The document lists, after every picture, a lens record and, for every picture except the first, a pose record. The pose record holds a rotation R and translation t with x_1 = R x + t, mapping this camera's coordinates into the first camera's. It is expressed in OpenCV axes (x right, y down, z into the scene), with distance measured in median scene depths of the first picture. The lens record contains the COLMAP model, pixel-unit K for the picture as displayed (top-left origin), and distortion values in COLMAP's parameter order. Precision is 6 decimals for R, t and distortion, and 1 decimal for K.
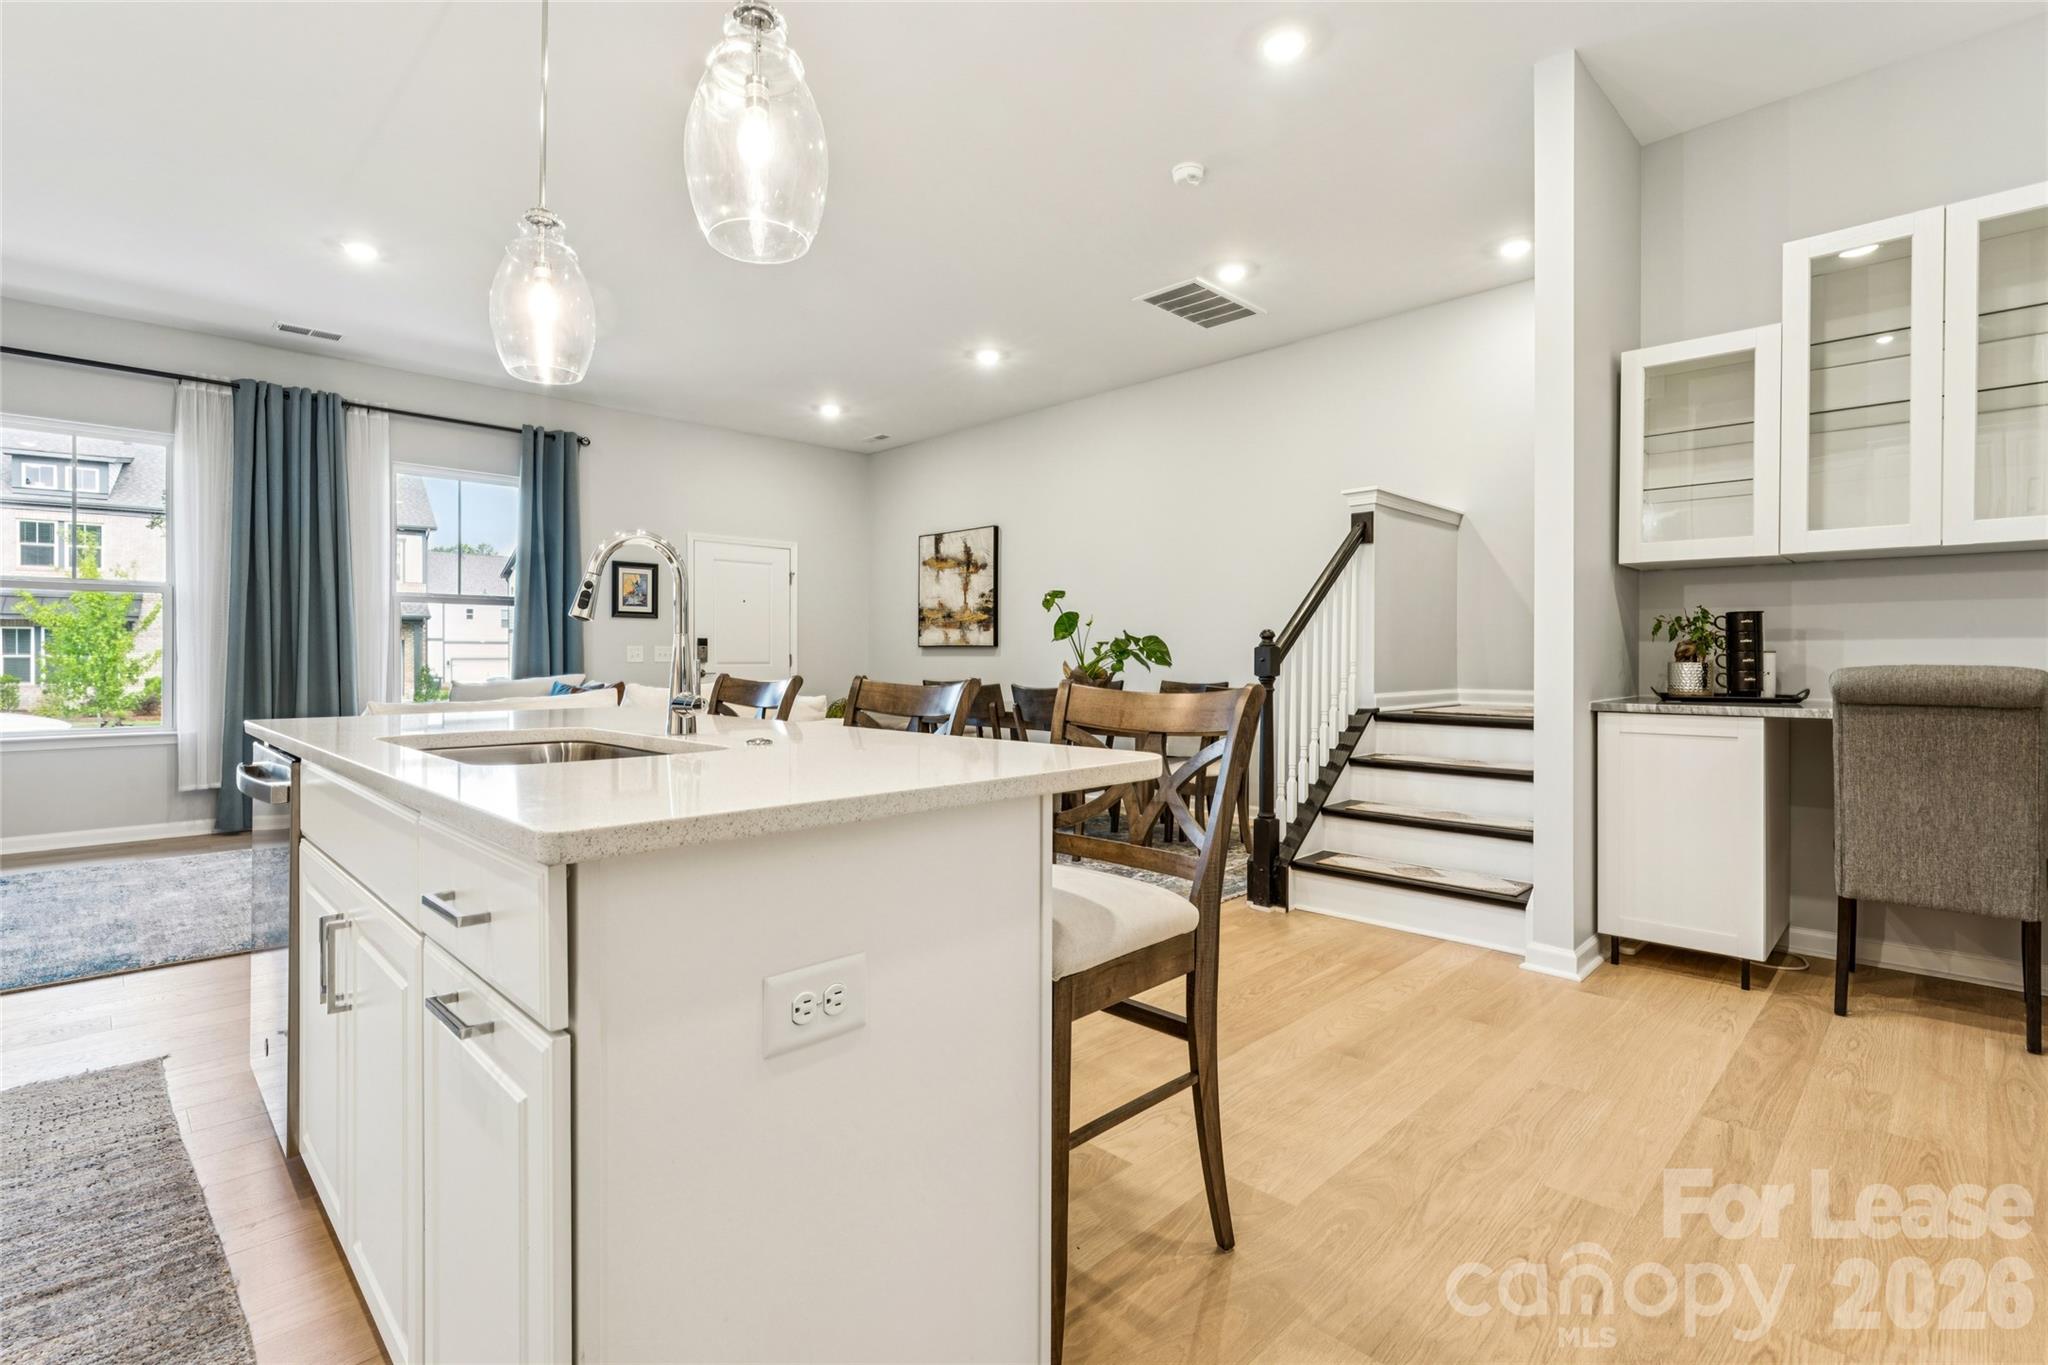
lens RADIAL K [[950.8, 0, 1029.8], [0, 950.8, 662.1], [0, 0, 1]] dist [-0.003441, -0.000238]
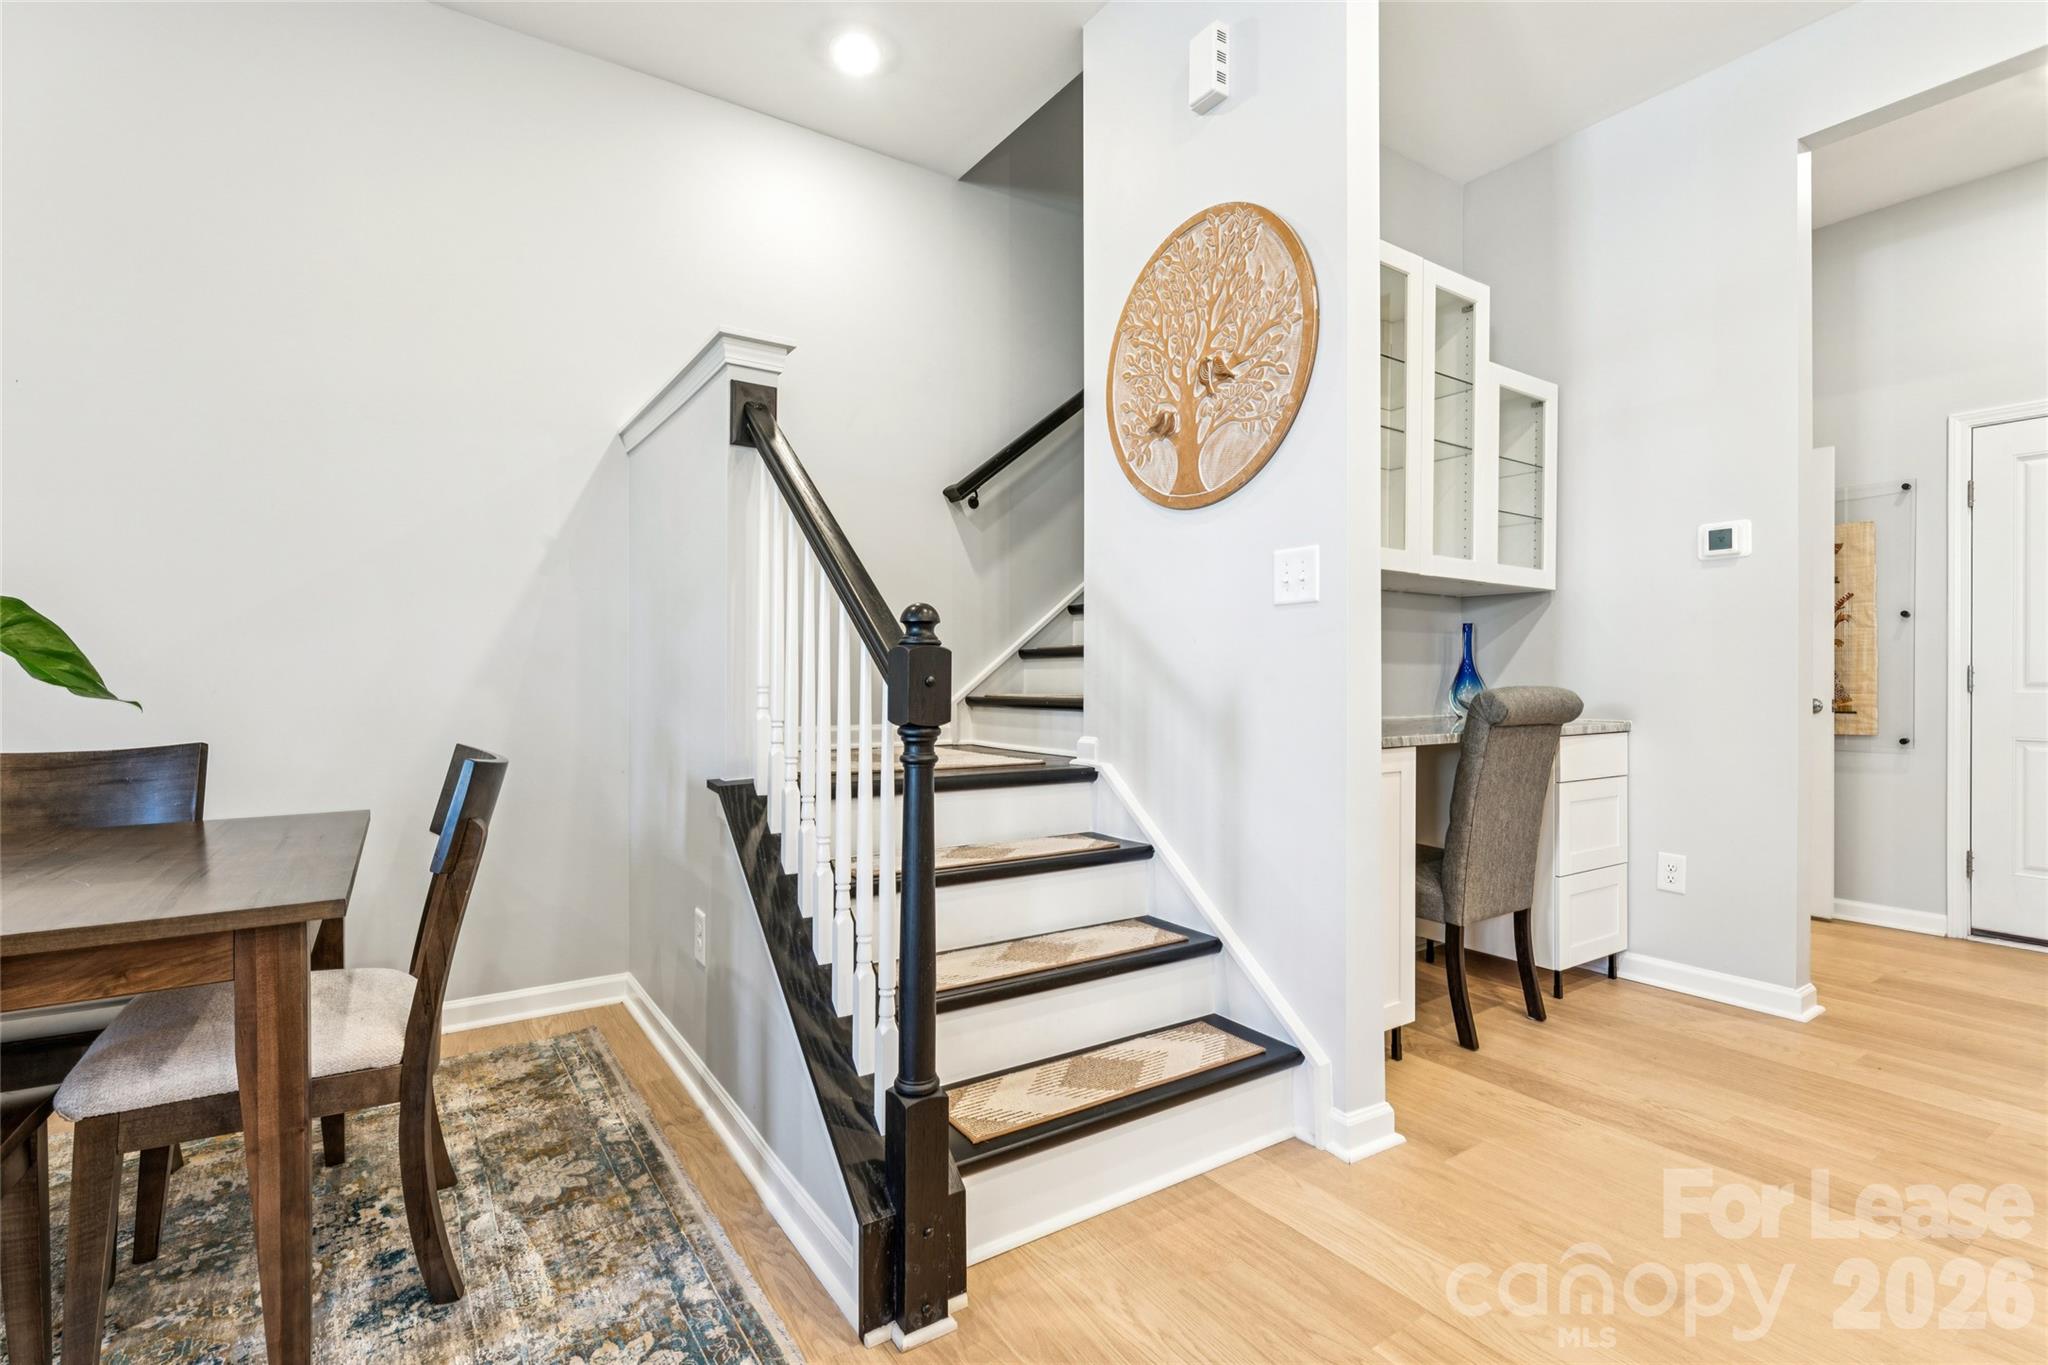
lens RADIAL K [[949.8, 0, 1024.0], [0, 949.8, 682.5], [0, 0, 1]] dist [0.000227, 0.000227]
pose [[0.188780, -0.002265, 0.982017, -0.126816], [0.005290, 0.999985, 0.001290, -0.002335], [-0.982005, 0.004952, 0.188789, 0.915965]]
